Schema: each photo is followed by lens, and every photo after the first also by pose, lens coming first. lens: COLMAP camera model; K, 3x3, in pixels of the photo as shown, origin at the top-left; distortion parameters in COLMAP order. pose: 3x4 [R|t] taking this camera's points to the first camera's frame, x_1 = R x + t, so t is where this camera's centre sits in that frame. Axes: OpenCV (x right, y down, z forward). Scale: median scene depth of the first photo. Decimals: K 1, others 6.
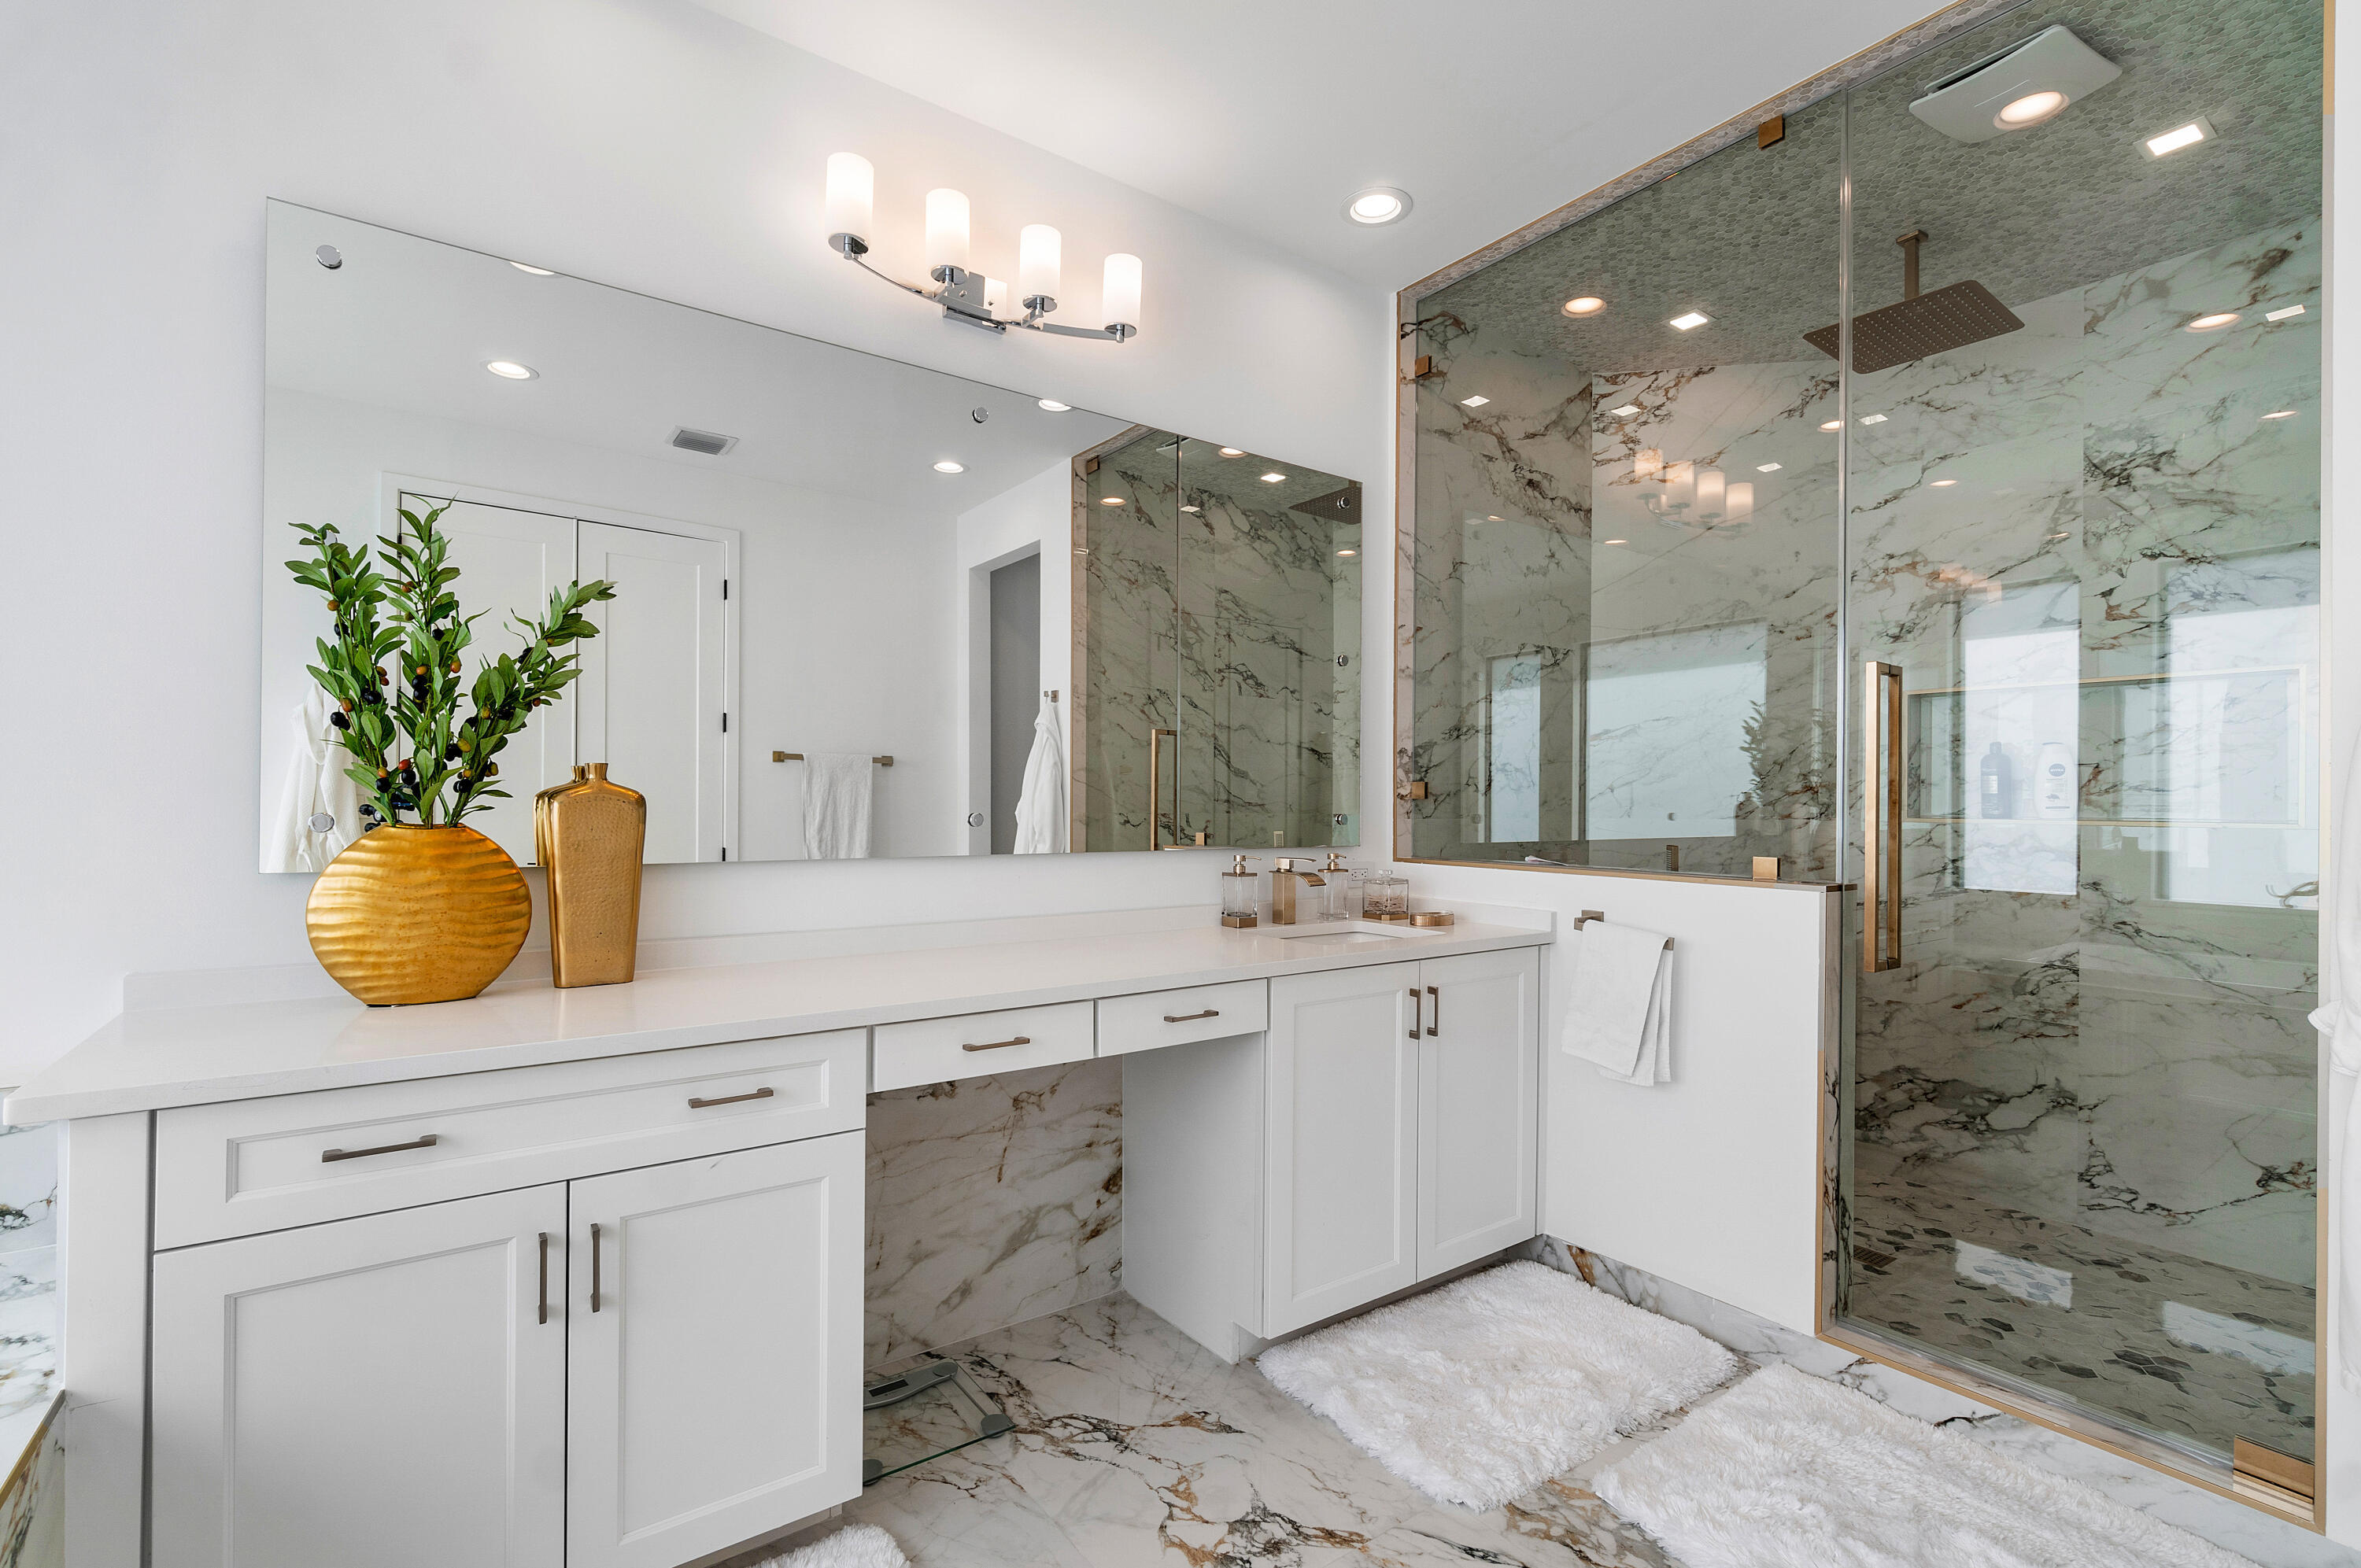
lens RADIAL K [[1062.0, 0, 1181.5], [0, 1062.0, 793.7], [0, 0, 1]] dist [-0.003568, 0.000410]
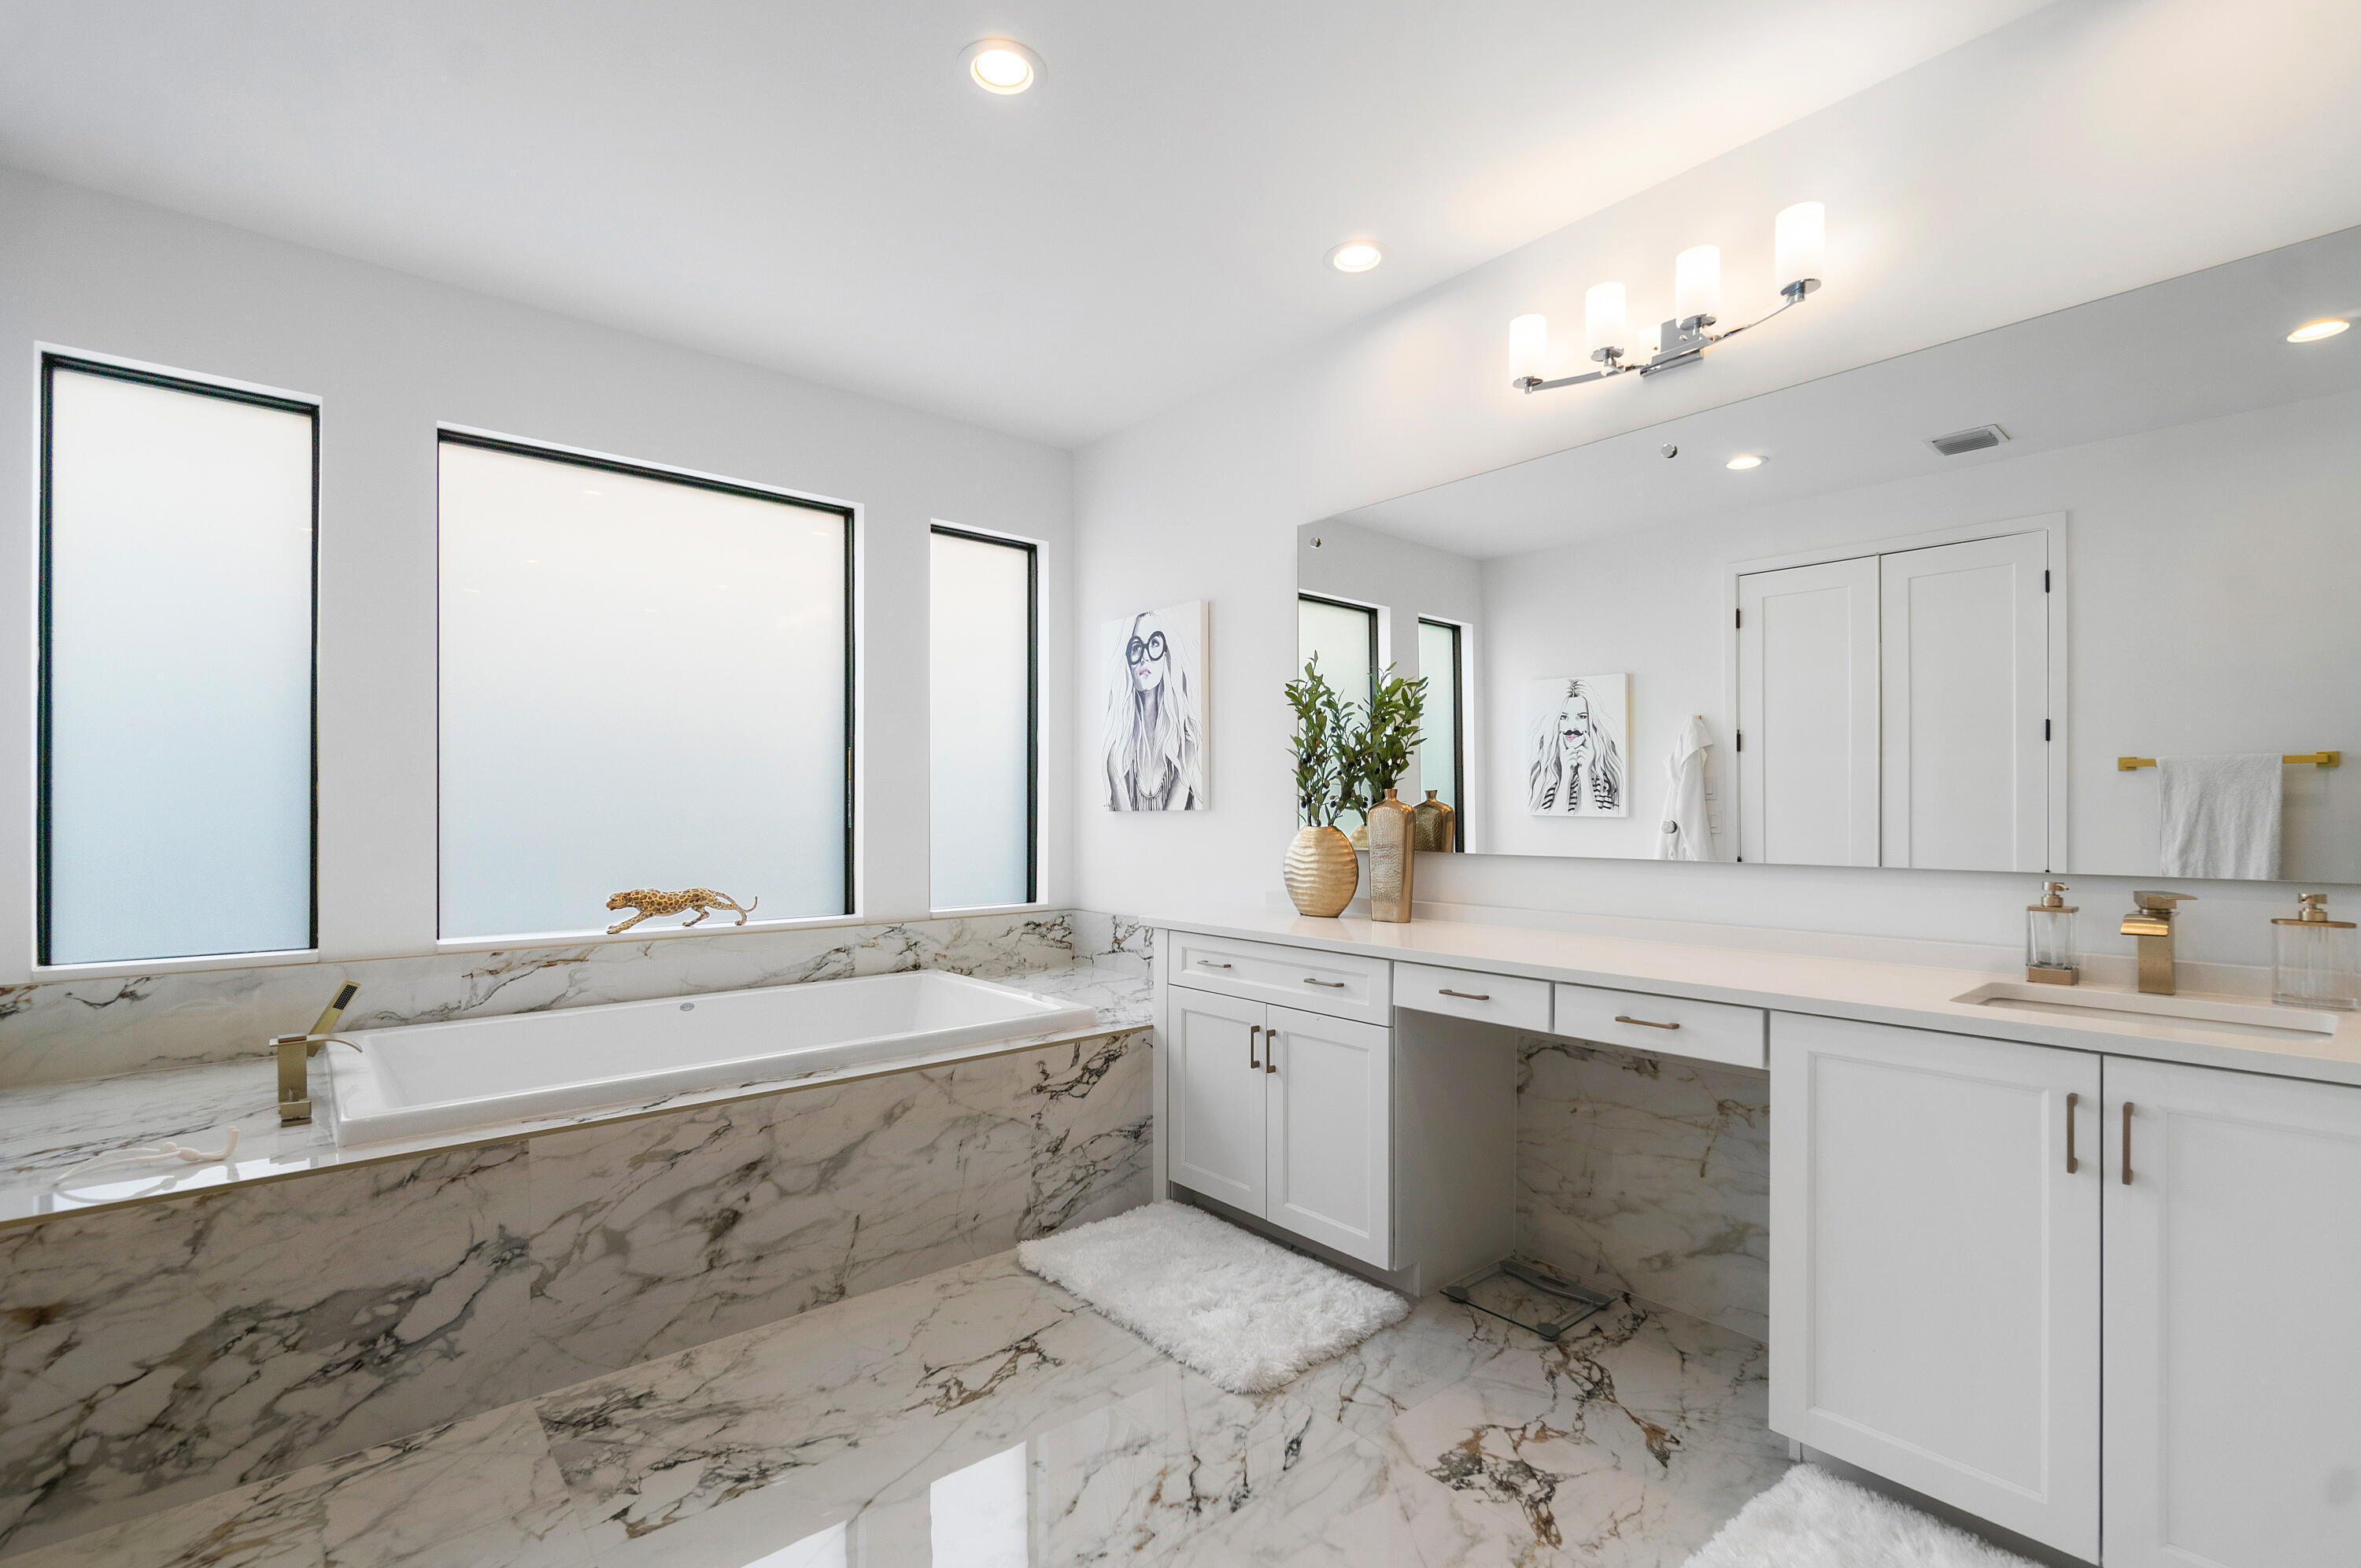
lens RADIAL K [[1062.0, 0, 1180.7], [0, 1062.0, 802.9], [0, 0, 1]] dist [-0.003568, 0.000410]
pose [[0.069066, -0.019549, -0.997421, 0.980700], [0.004977, 0.999802, -0.019251, 0.020020], [0.997600, -0.003634, 0.069150, 0.494750]]
